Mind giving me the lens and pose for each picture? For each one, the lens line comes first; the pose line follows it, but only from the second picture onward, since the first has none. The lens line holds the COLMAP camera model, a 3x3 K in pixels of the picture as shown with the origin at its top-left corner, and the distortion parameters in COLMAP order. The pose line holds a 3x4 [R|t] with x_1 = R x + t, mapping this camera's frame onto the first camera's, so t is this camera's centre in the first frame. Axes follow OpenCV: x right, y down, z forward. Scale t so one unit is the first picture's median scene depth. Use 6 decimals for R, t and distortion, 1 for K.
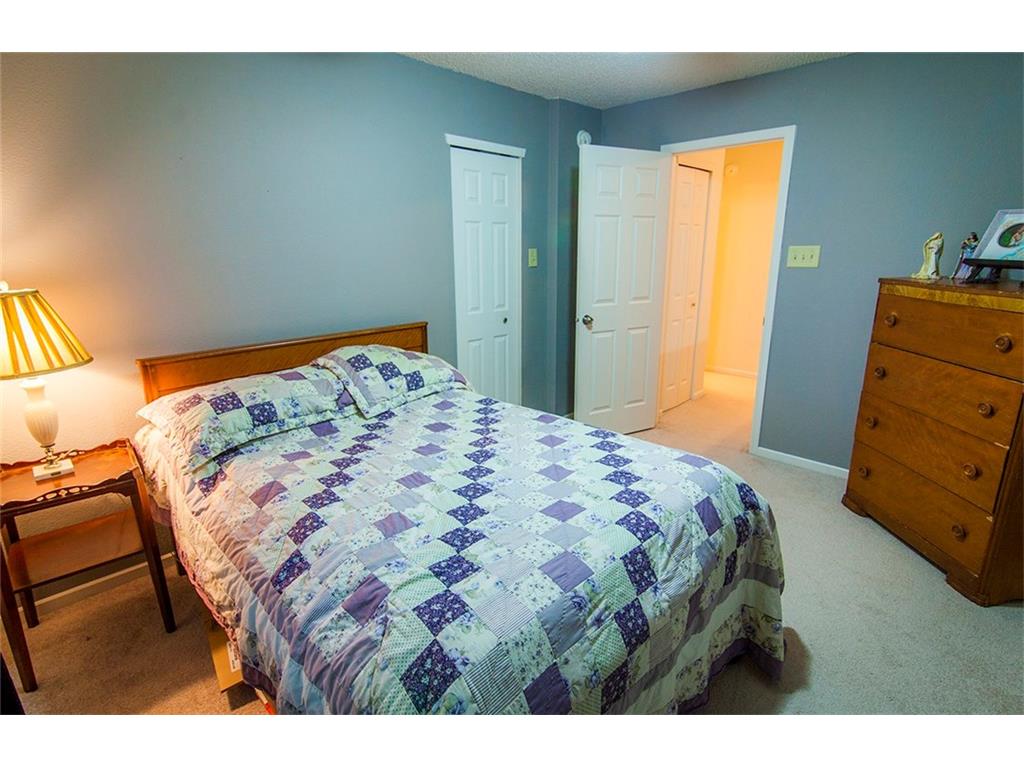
lens RADIAL K [[509.1, 0, 509.3], [0, 509.1, 381.1], [0, 0, 1]] dist [0.000091, -0.000008]
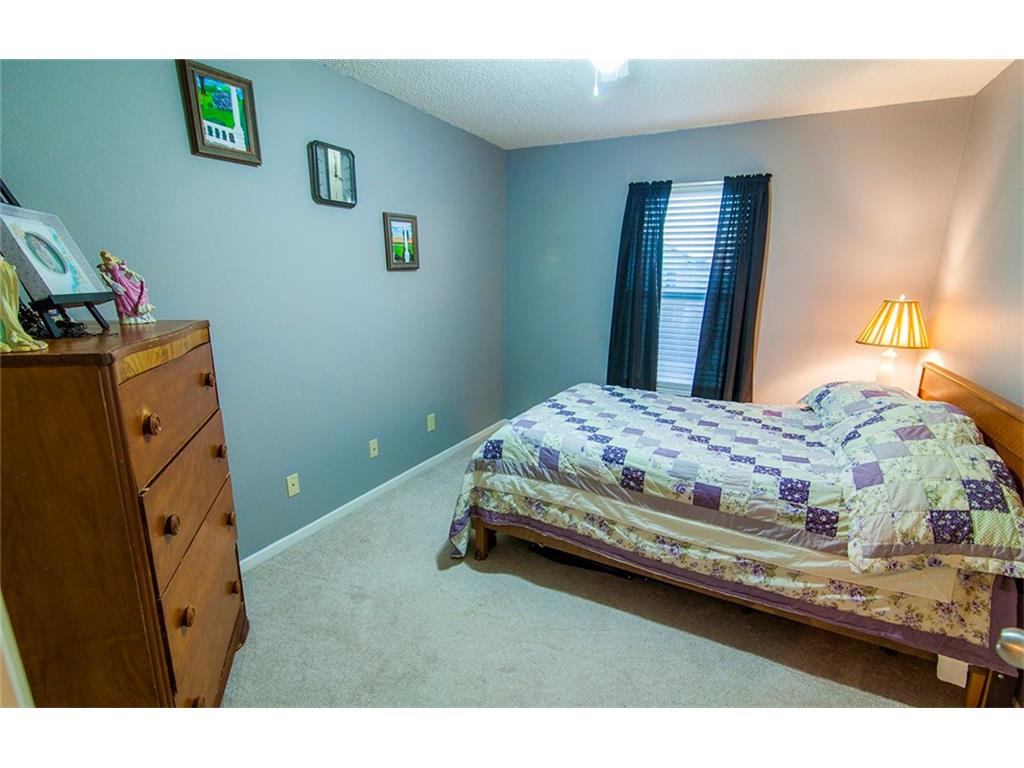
lens RADIAL K [[480.0, 0, 513.9], [0, 480.0, 382.2], [0, 0, 1]] dist [0.002701, -0.001327]
pose [[-0.950594, 0.073666, -0.301571, 0.701408], [-0.076309, 0.886183, 0.457007, -0.501369], [0.300913, 0.457441, -0.836779, 1.825281]]
